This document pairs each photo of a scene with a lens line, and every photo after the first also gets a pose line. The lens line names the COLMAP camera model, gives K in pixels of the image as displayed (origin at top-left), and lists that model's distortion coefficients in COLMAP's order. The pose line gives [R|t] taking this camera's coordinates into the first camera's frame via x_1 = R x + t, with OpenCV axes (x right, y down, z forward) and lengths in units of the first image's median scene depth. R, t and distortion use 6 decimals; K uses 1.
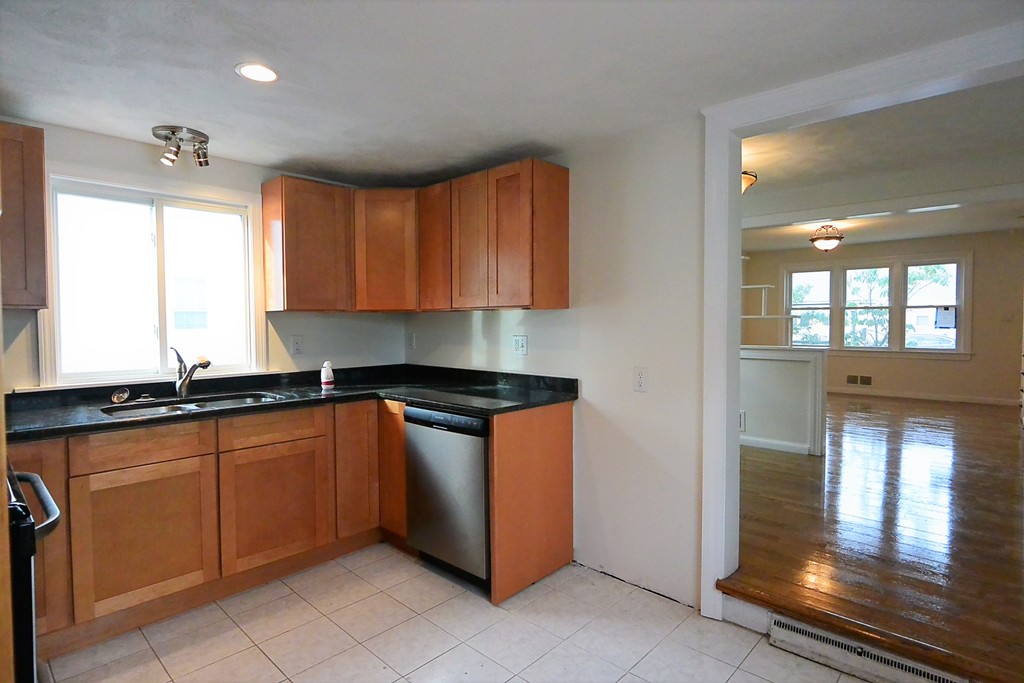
lens RADIAL K [[532.0, 0, 513.7], [0, 532.0, 336.4], [0, 0, 1]] dist [-0.005326, 0.000051]
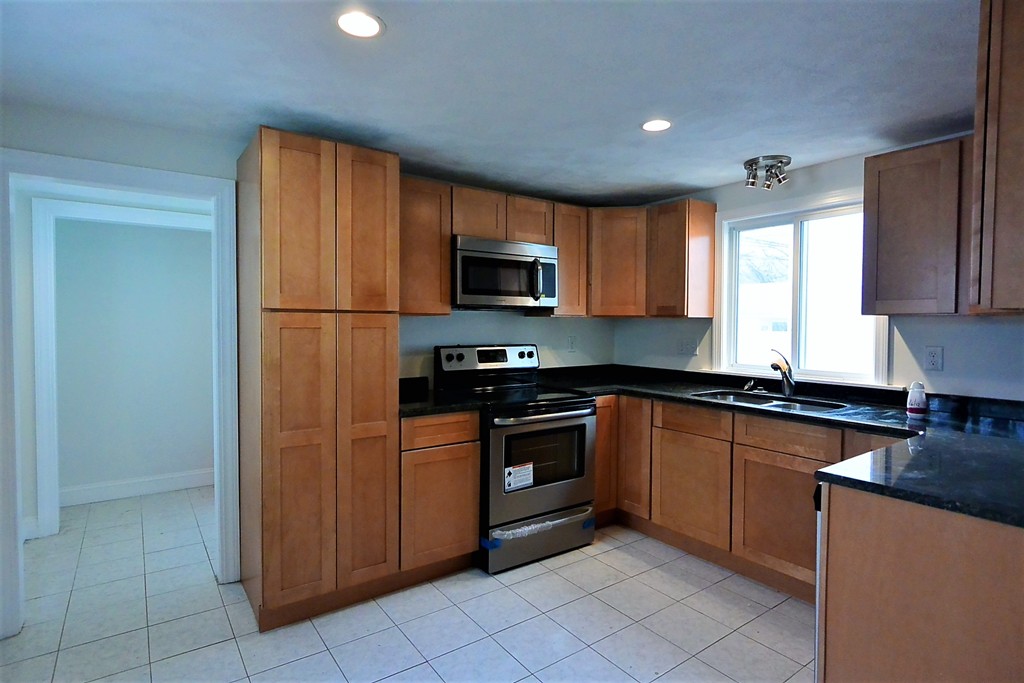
lens RADIAL K [[532.0, 0, 513.7], [0, 532.0, 336.4], [0, 0, 1]] dist [-0.005326, 0.000051]
pose [[-0.195689, 0.032688, -0.980121, 0.590831], [-0.030661, 0.998752, 0.039431, -0.035434], [0.980187, 0.037768, -0.194442, 0.688547]]
